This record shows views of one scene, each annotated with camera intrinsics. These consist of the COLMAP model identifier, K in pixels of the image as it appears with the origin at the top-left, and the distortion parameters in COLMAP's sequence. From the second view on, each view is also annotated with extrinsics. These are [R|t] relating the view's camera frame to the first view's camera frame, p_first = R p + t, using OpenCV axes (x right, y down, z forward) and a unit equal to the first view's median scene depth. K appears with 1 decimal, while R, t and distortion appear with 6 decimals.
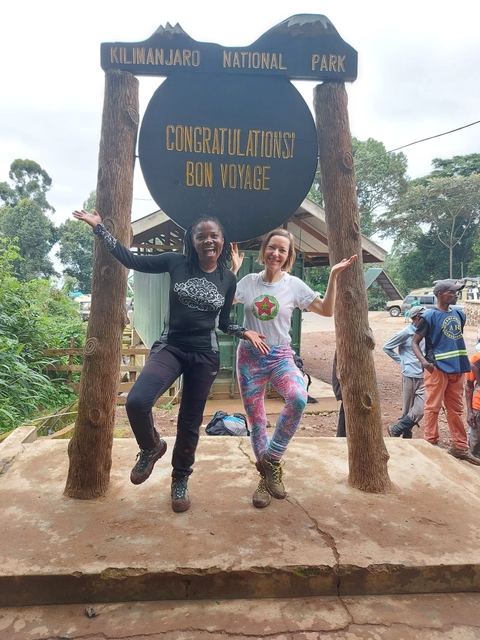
lens RADIAL K [[460.2, 0, 240.0], [0, 460.2, 320.0], [0, 0, 1]] dist [0.072138, -0.083290]
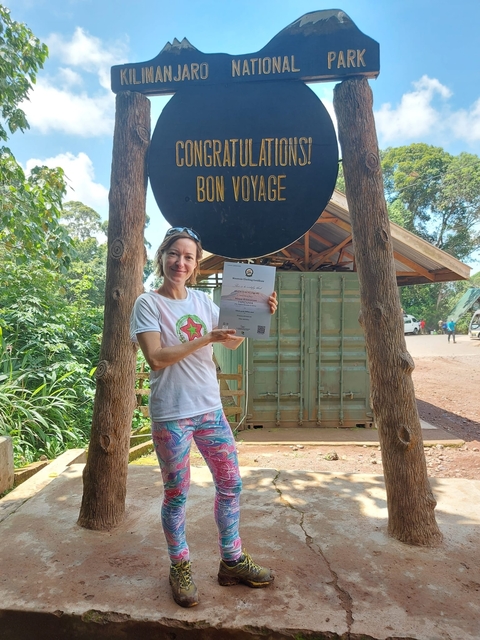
lens RADIAL K [[460.2, 0, 240.0], [0, 460.2, 320.0], [0, 0, 1]] dist [0.072138, -0.083290]
pose [[0.982052, -0.016380, -0.187898, 0.149907], [0.005931, 0.998411, -0.056035, 0.009263], [0.188518, 0.053915, 0.980589, 0.093228]]
